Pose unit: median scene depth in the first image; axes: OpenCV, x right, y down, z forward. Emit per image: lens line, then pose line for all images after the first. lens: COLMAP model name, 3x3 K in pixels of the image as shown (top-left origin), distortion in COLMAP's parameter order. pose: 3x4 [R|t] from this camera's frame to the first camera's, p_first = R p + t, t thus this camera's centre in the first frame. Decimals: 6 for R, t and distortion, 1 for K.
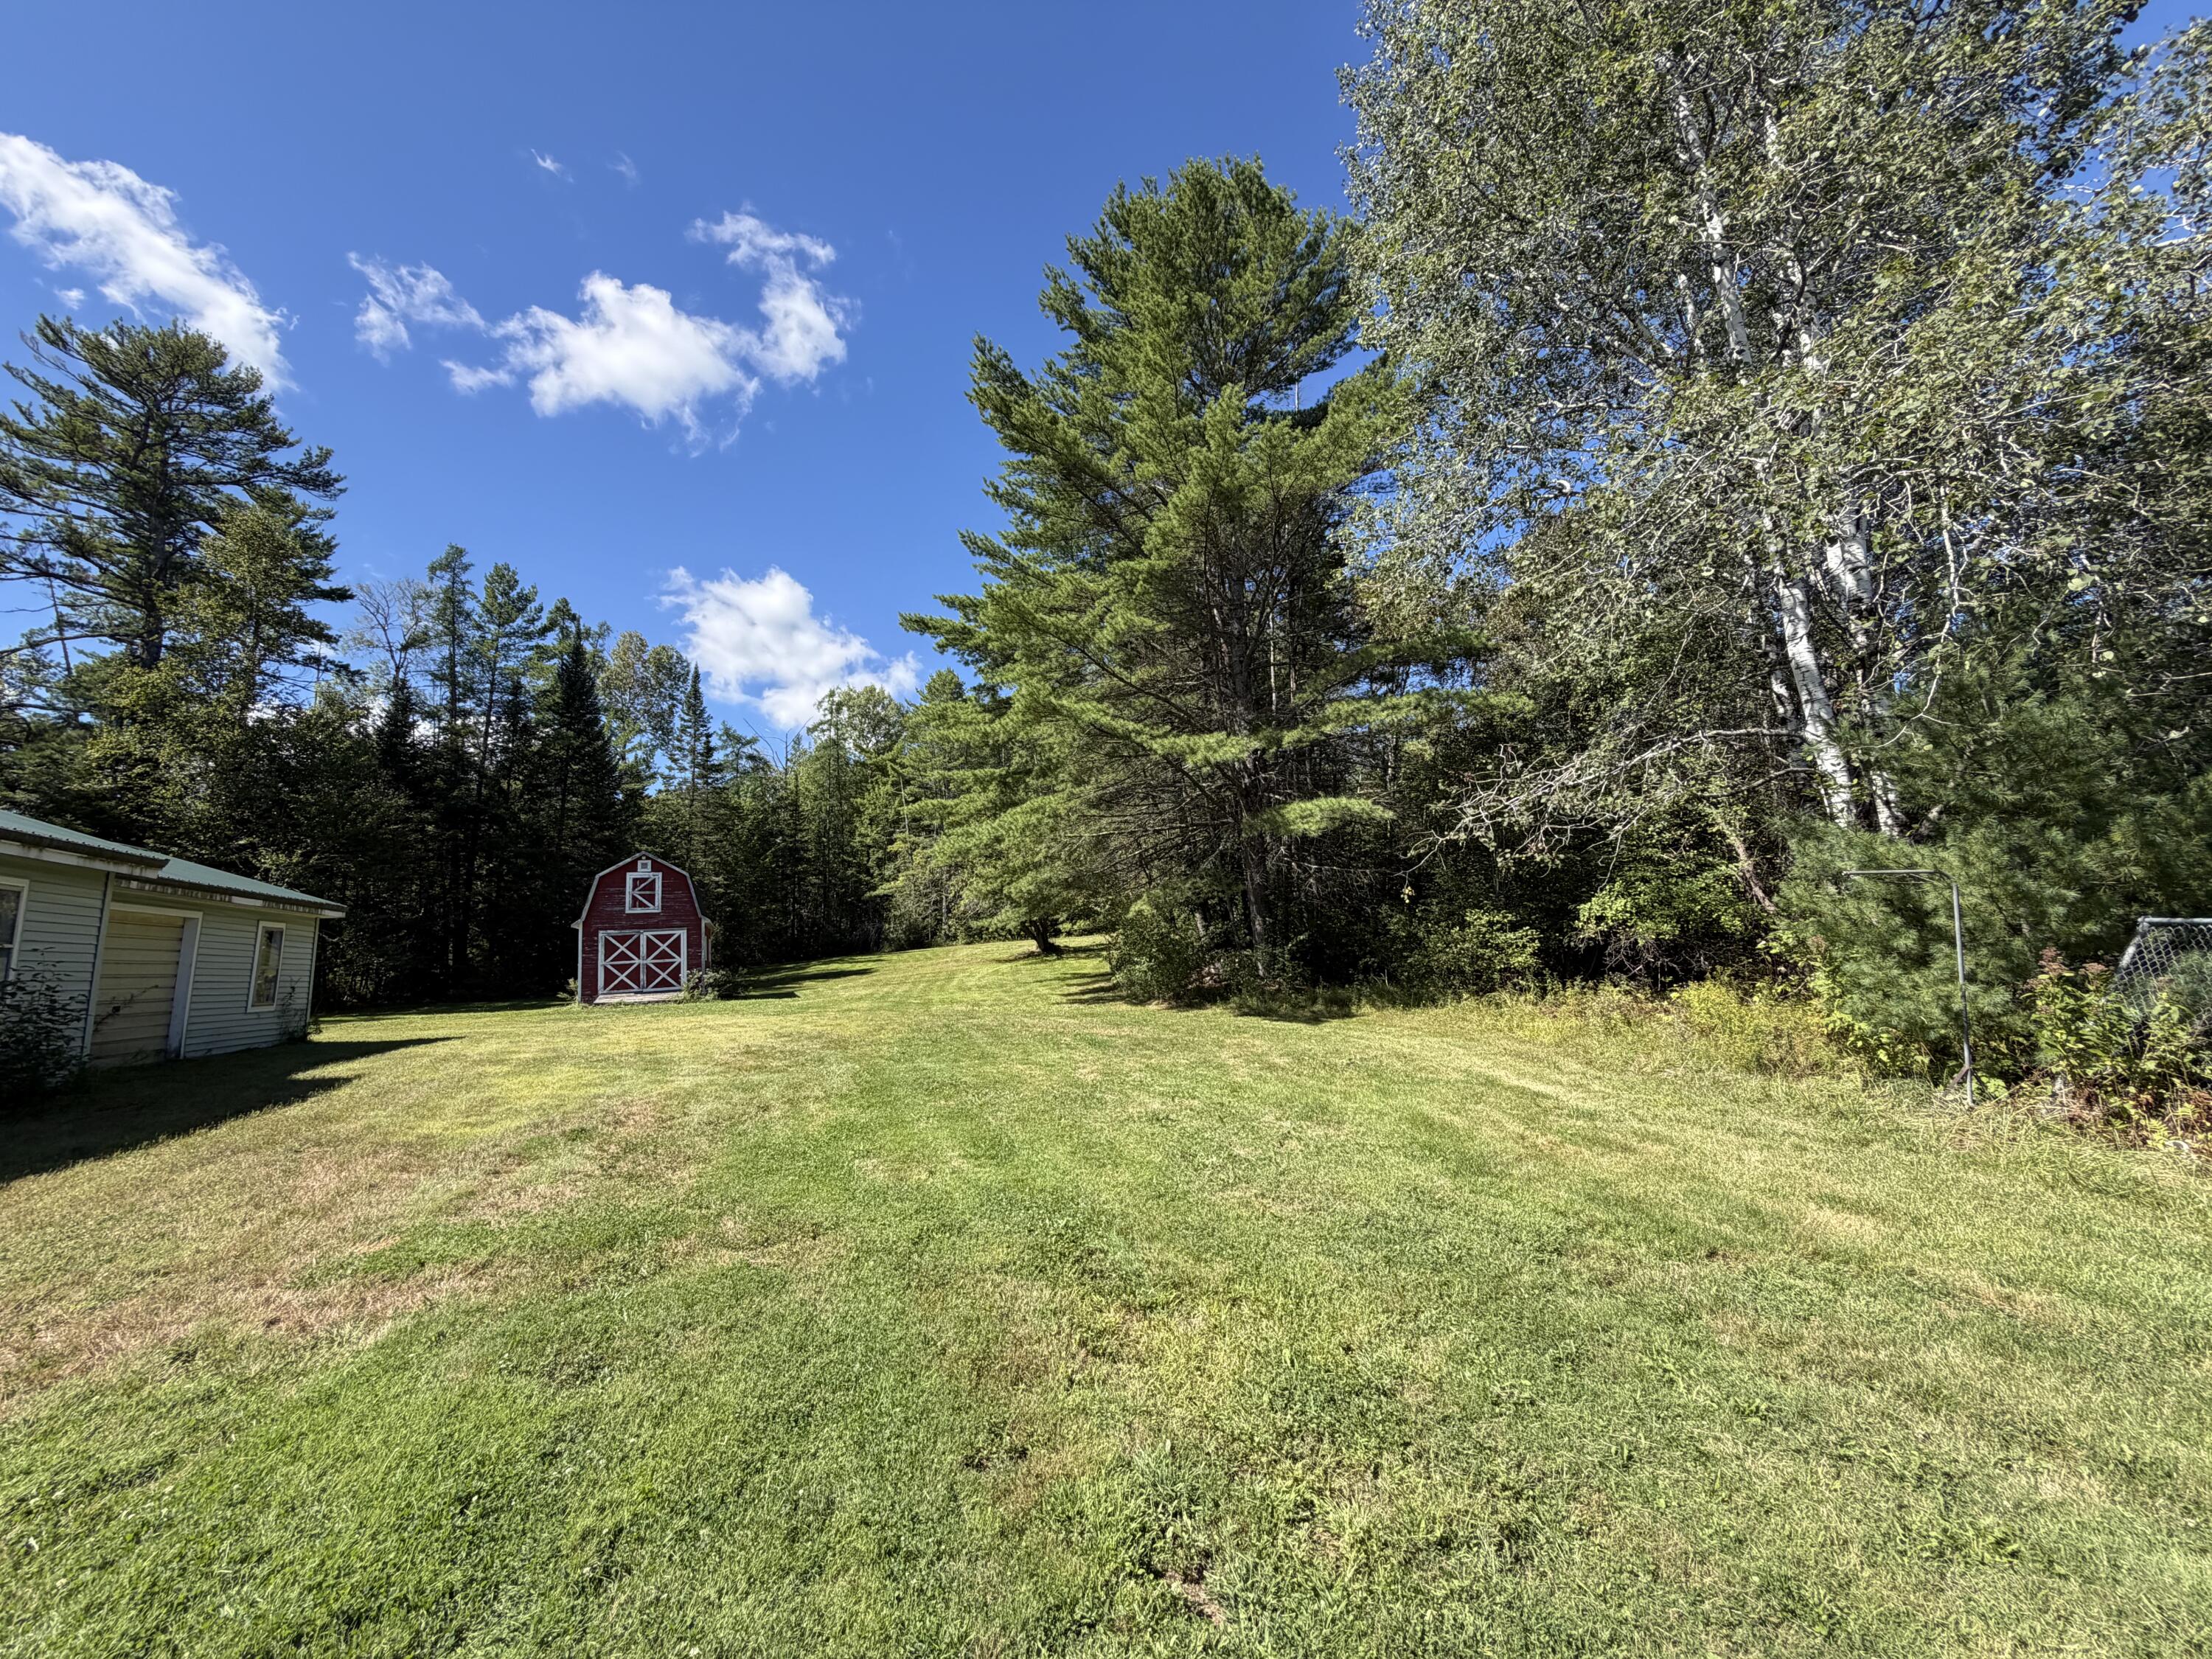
lens RADIAL K [[880.0, 0, 1115.9], [0, 880.0, 834.2], [0, 0, 1]] dist [-0.001189, 0.000043]
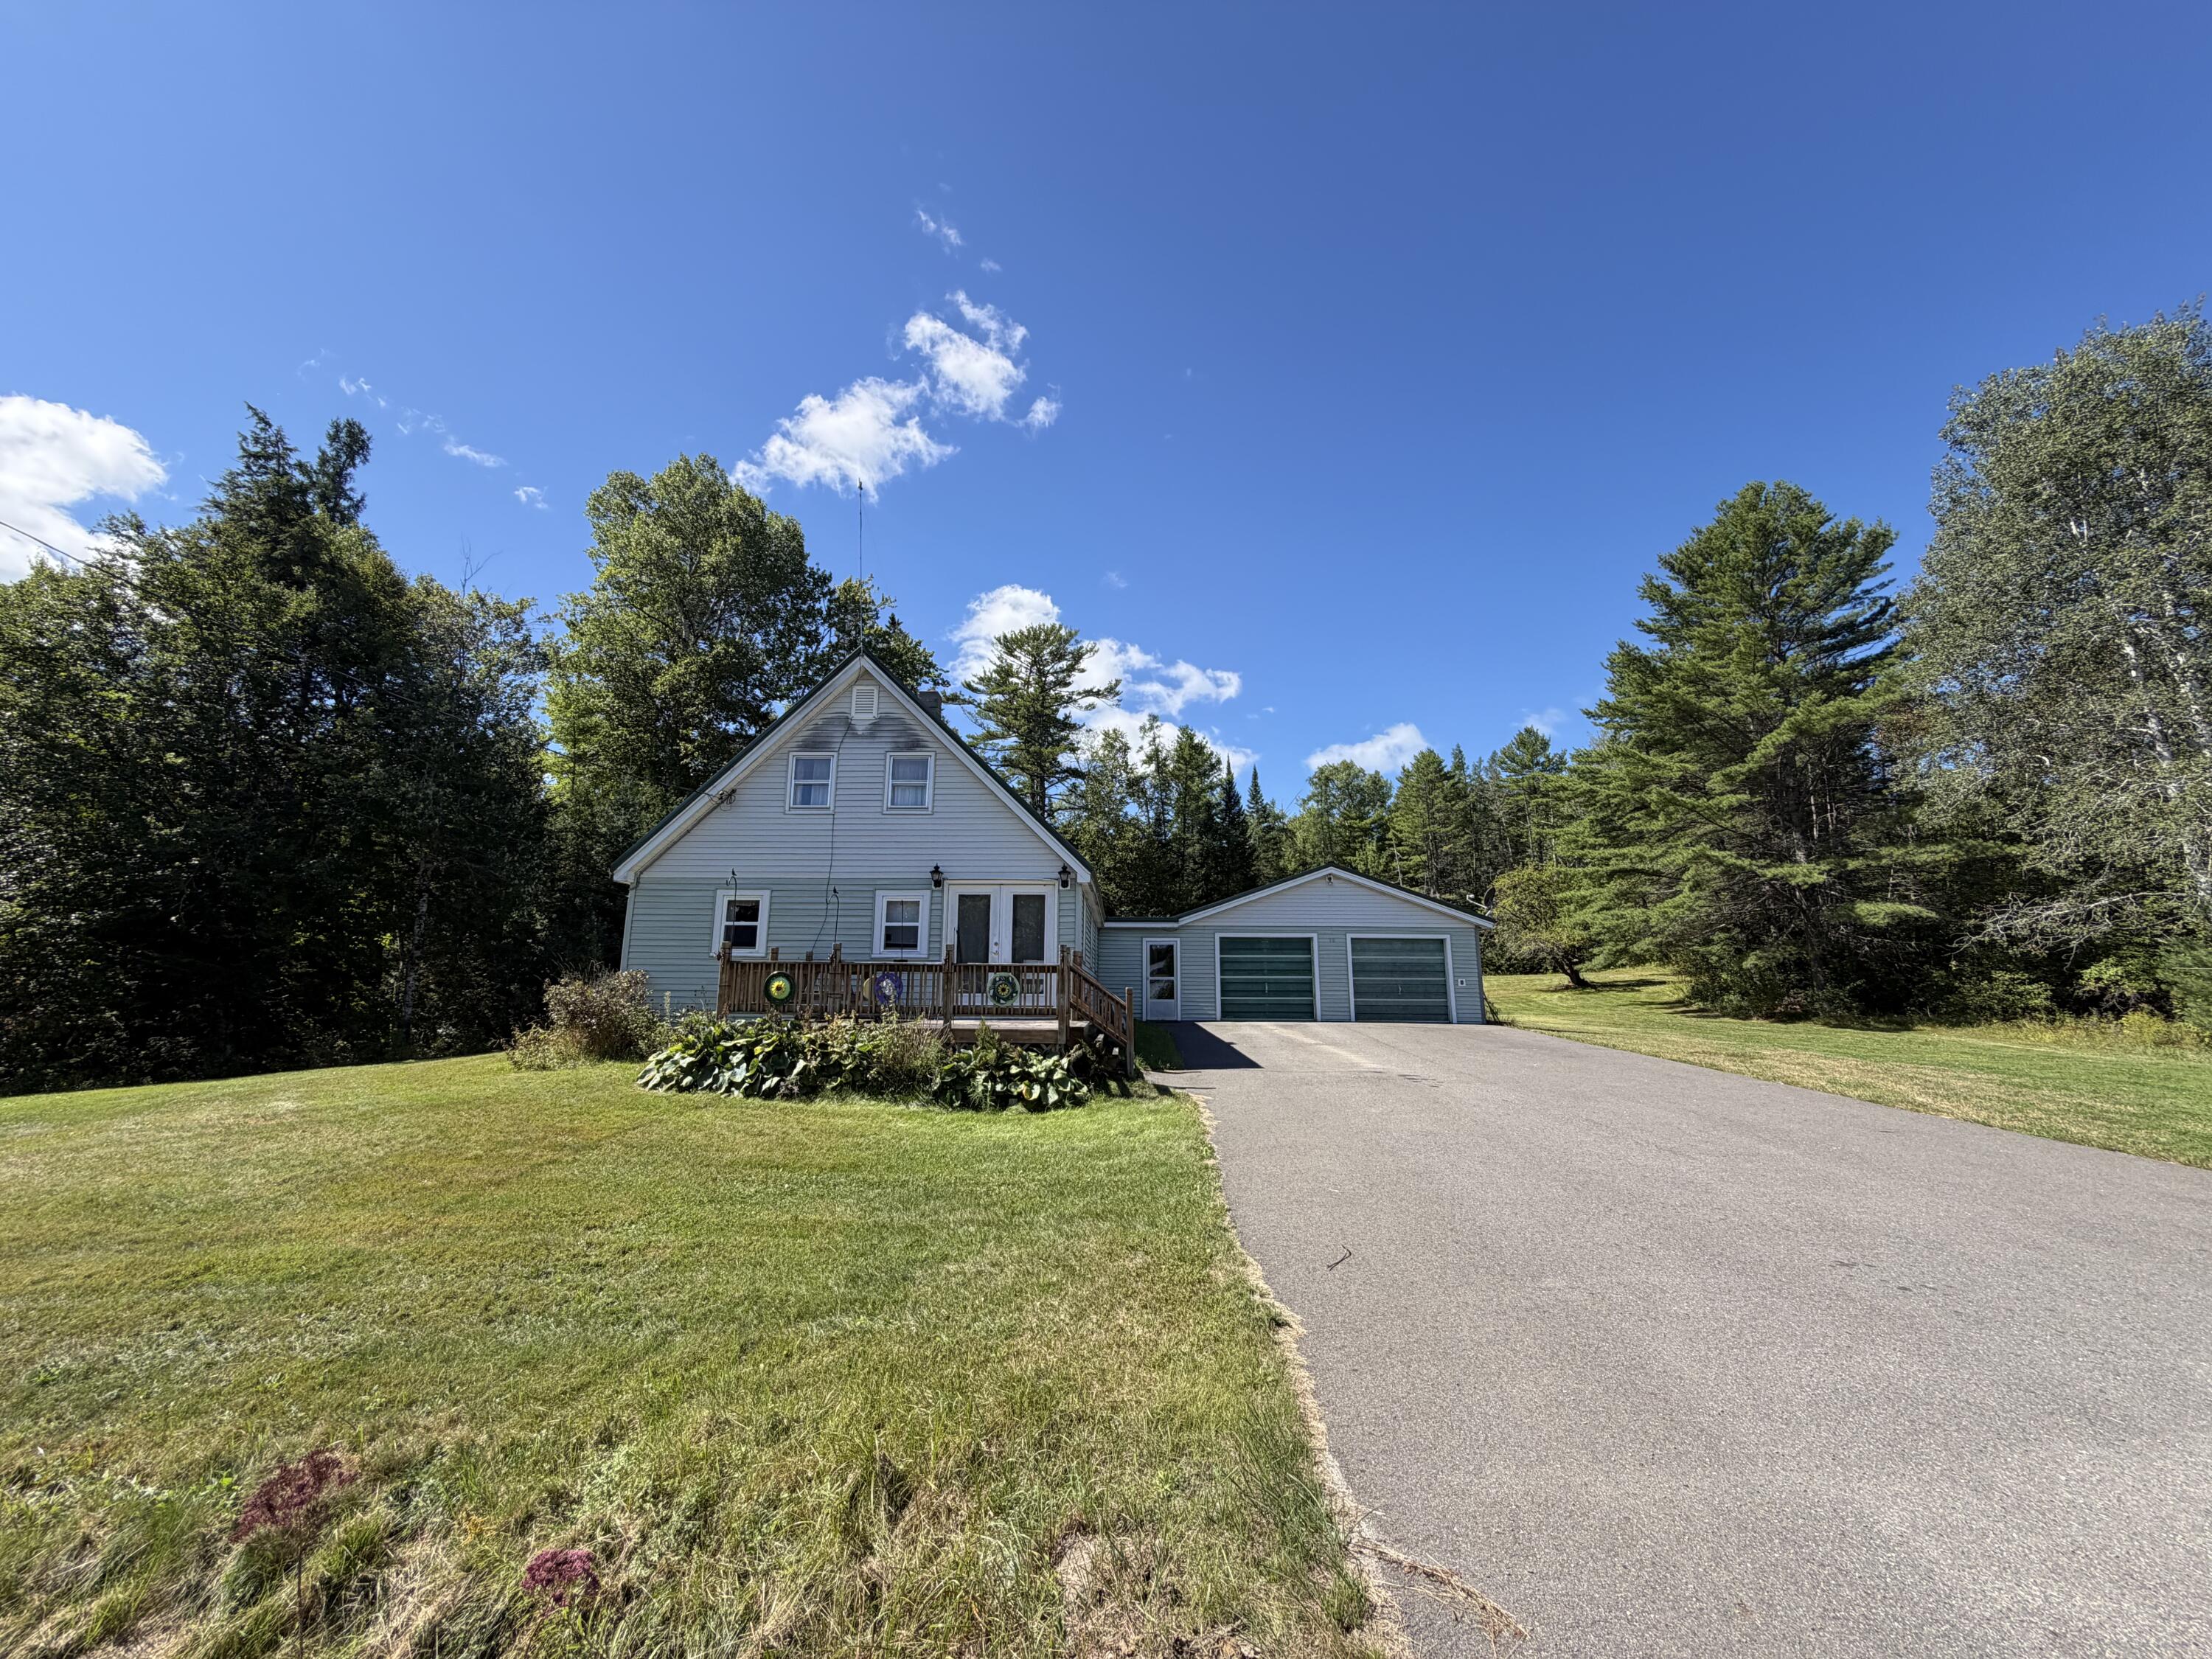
lens RADIAL K [[880.0, 0, 1126.9], [0, 880.0, 839.7], [0, 0, 1]] dist [-0.001189, 0.000043]
pose [[0.917032, -0.027310, -0.397877, -0.275963], [0.018181, 0.999478, -0.026698, -0.092507], [0.398399, 0.017249, 0.917050, -0.745535]]
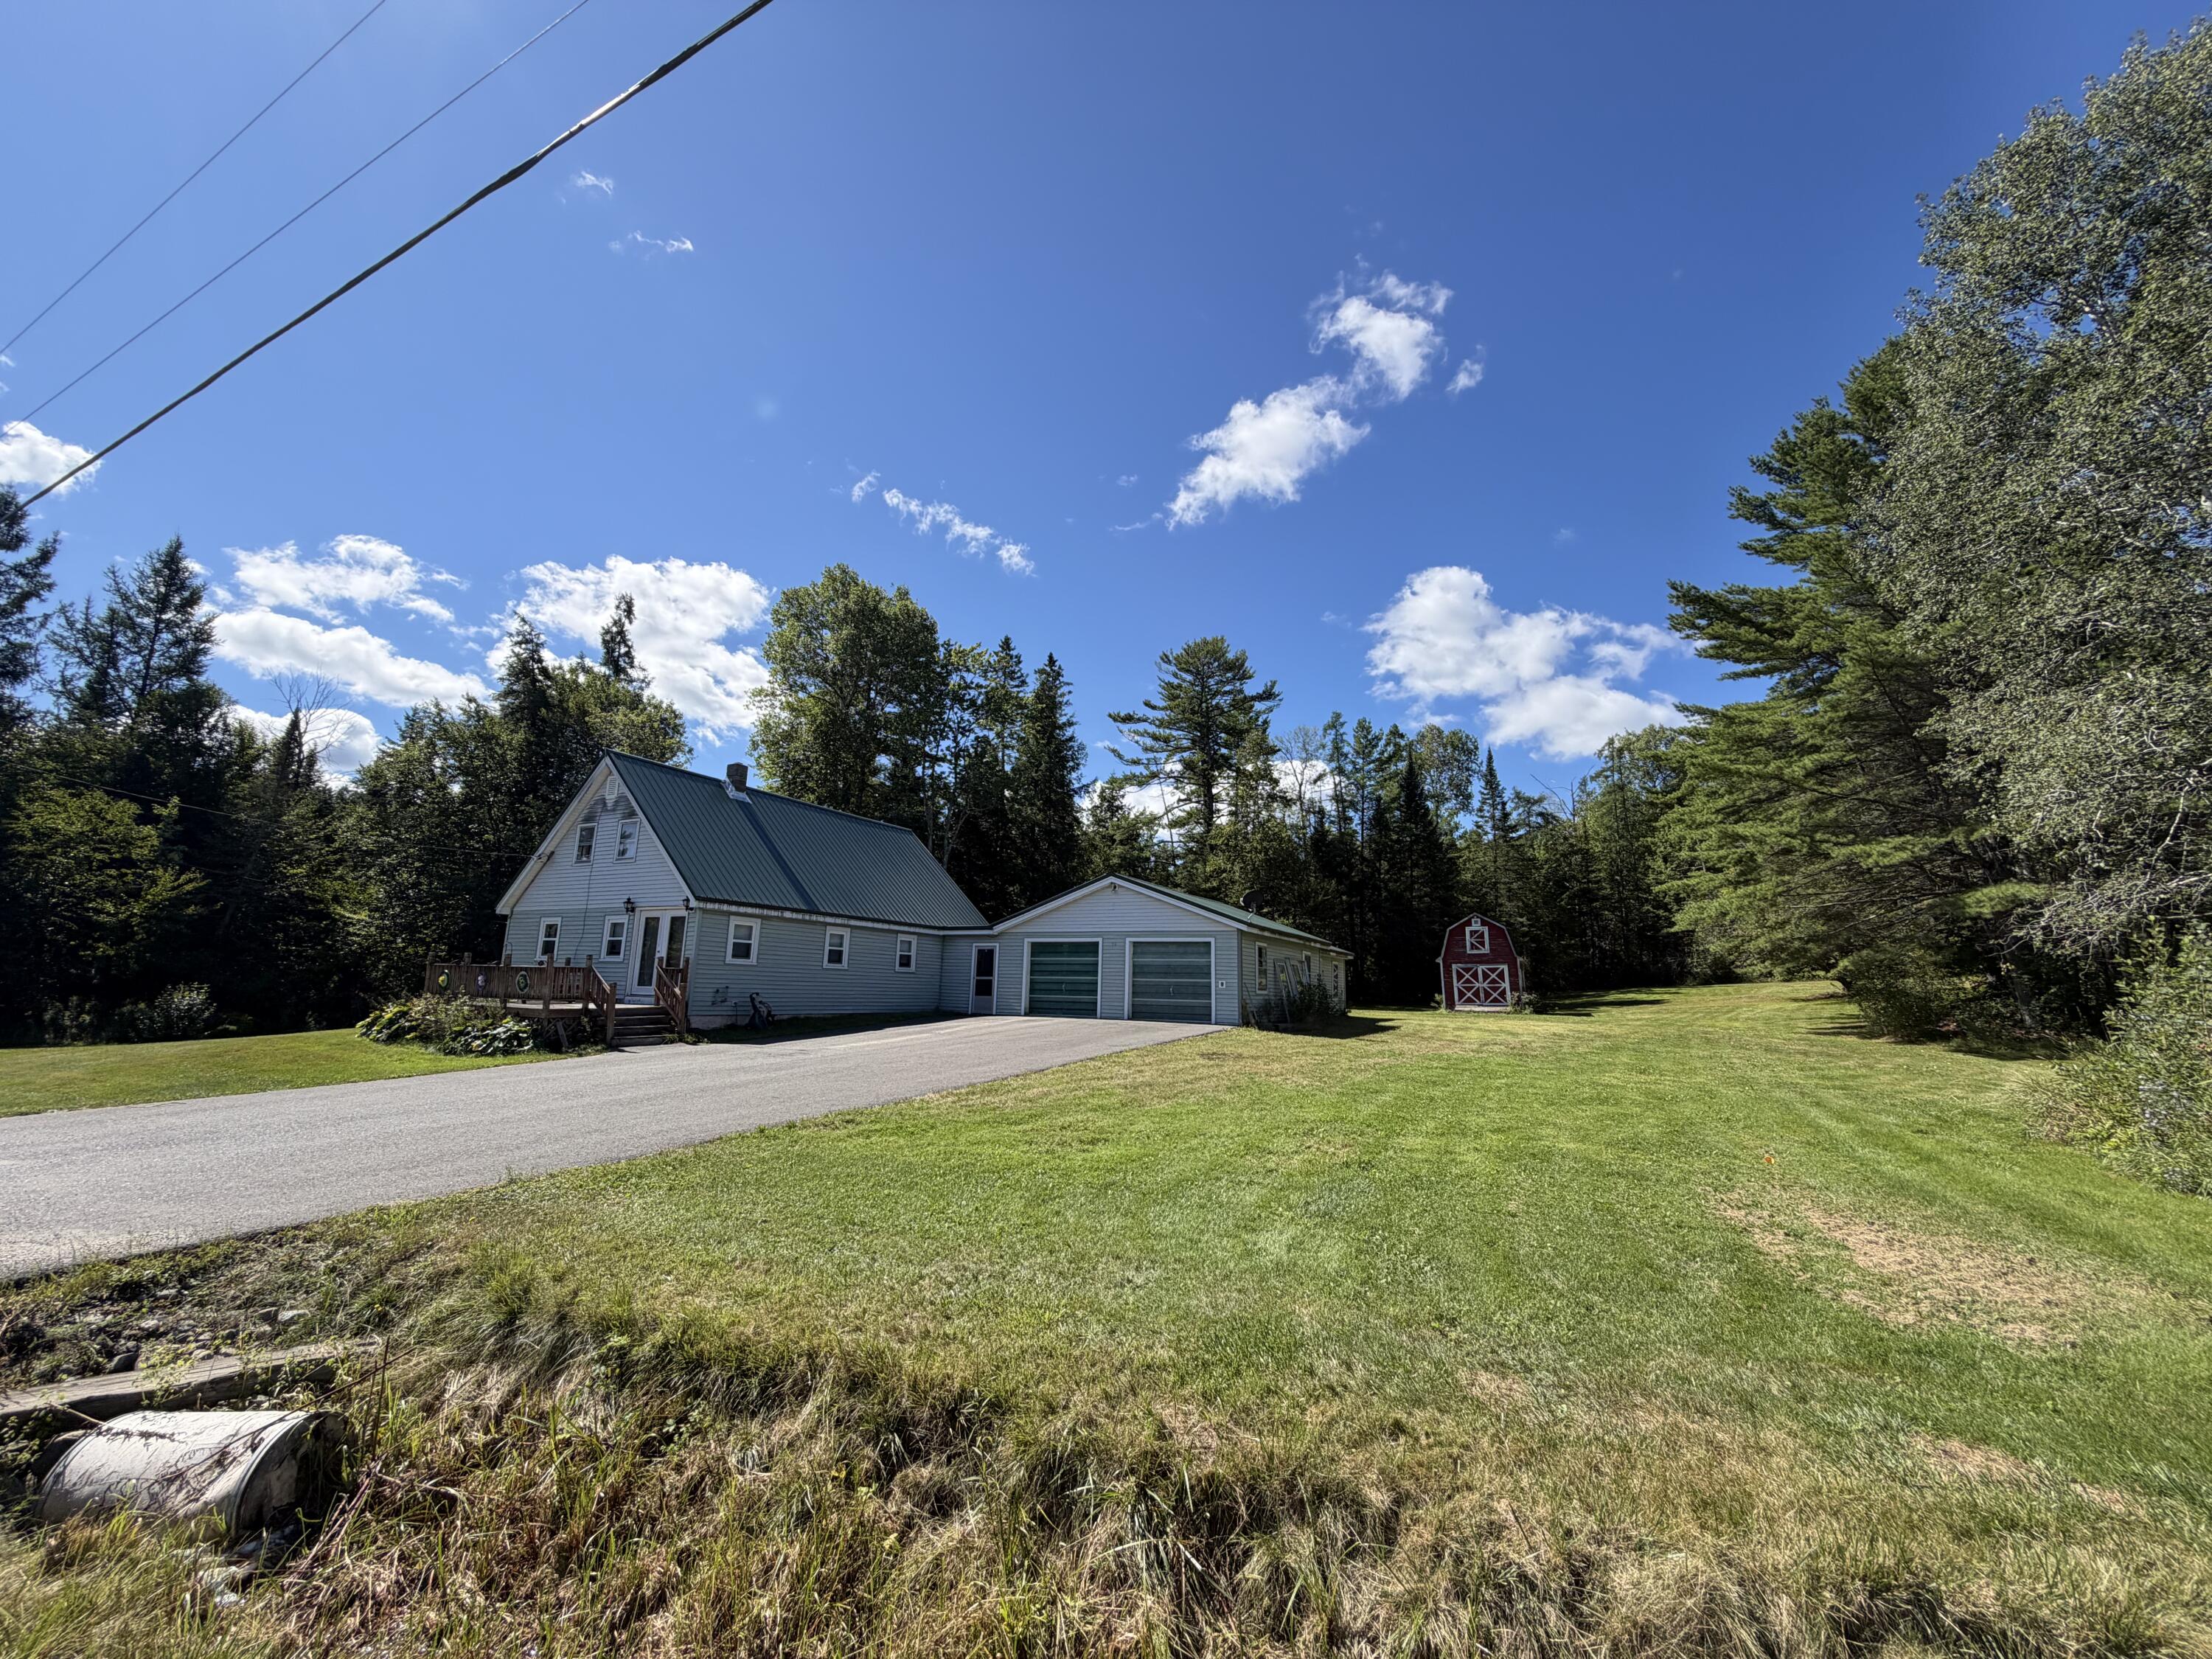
lens RADIAL K [[880.0, 0, 1096.9], [0, 880.0, 823.2], [0, 0, 1]] dist [-0.001189, 0.000043]
pose [[0.645888, -0.088999, -0.758227, 0.222787], [0.063540, 0.996002, -0.062783, -0.084223], [0.760784, -0.007626, 0.648961, -0.512846]]
